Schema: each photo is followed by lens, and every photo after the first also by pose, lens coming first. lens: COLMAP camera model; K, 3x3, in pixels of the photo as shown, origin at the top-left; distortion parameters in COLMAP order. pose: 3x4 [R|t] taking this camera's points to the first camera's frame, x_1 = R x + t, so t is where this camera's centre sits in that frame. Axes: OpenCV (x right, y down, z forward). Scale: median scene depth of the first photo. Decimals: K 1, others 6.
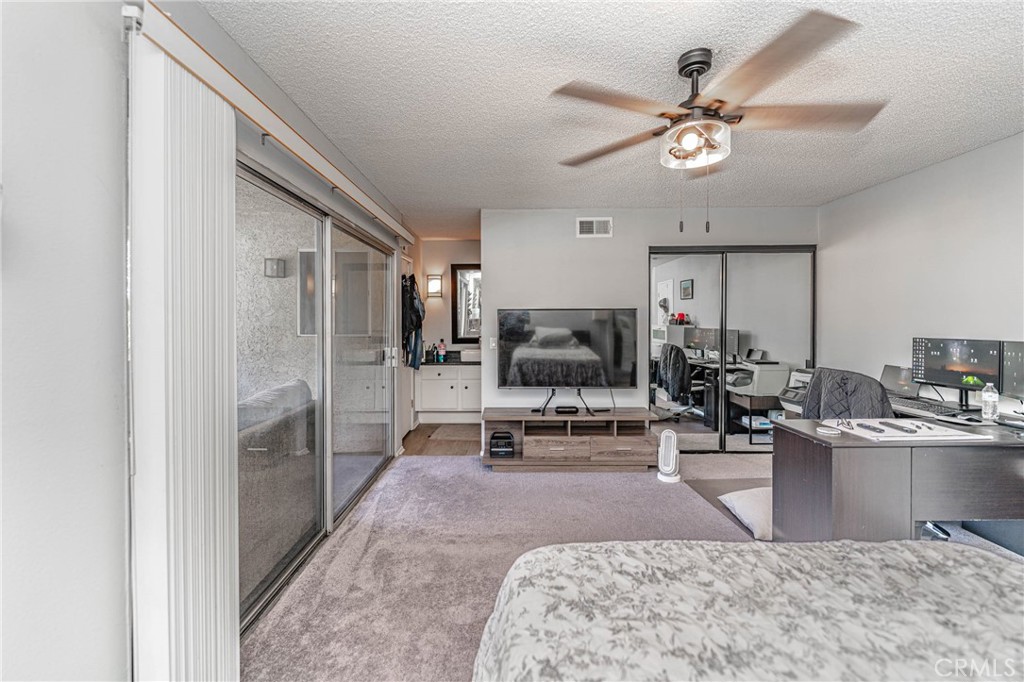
lens RADIAL K [[414.3, 0, 508.9], [0, 414.3, 338.5], [0, 0, 1]] dist [0.000248, -0.000377]
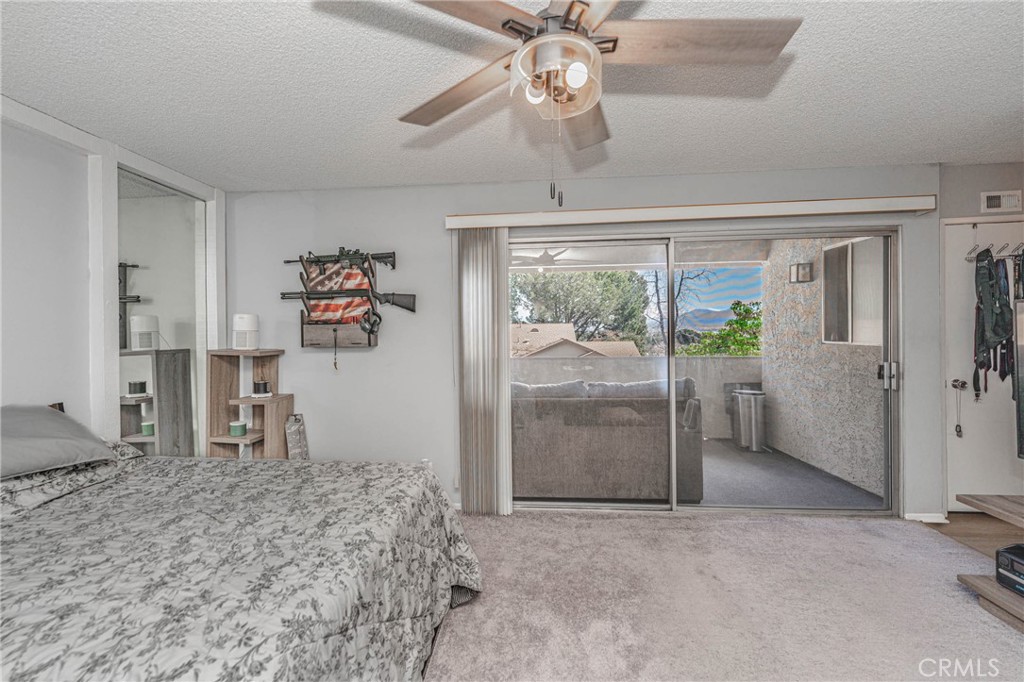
lens RADIAL K [[414.3, 0, 508.9], [0, 414.3, 338.5], [0, 0, 1]] dist [0.000248, -0.000377]
pose [[-0.098901, 0.016997, -0.994952, 0.512764], [-0.036140, 0.999133, 0.020661, -0.009862], [0.994441, 0.038001, -0.098201, 0.416384]]
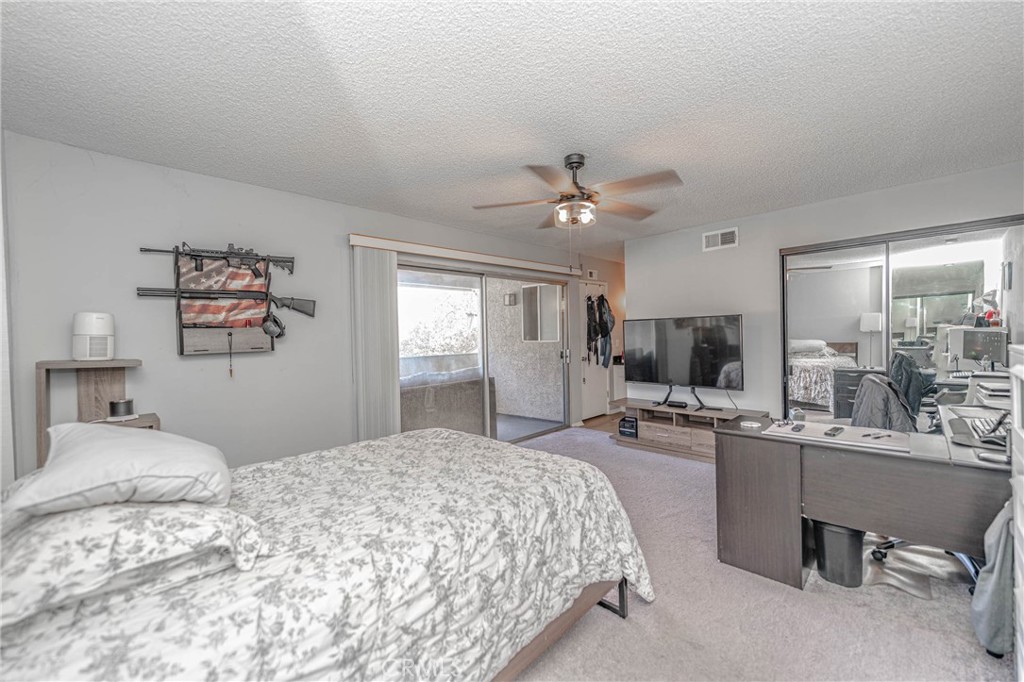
lens RADIAL K [[414.3, 0, 508.9], [0, 414.3, 338.5], [0, 0, 1]] dist [0.000248, -0.000377]
pose [[0.700093, -0.008507, -0.714001, 0.615523], [-0.011544, 0.999664, -0.023230, 0.021002], [0.713958, 0.024506, 0.699760, -0.145314]]
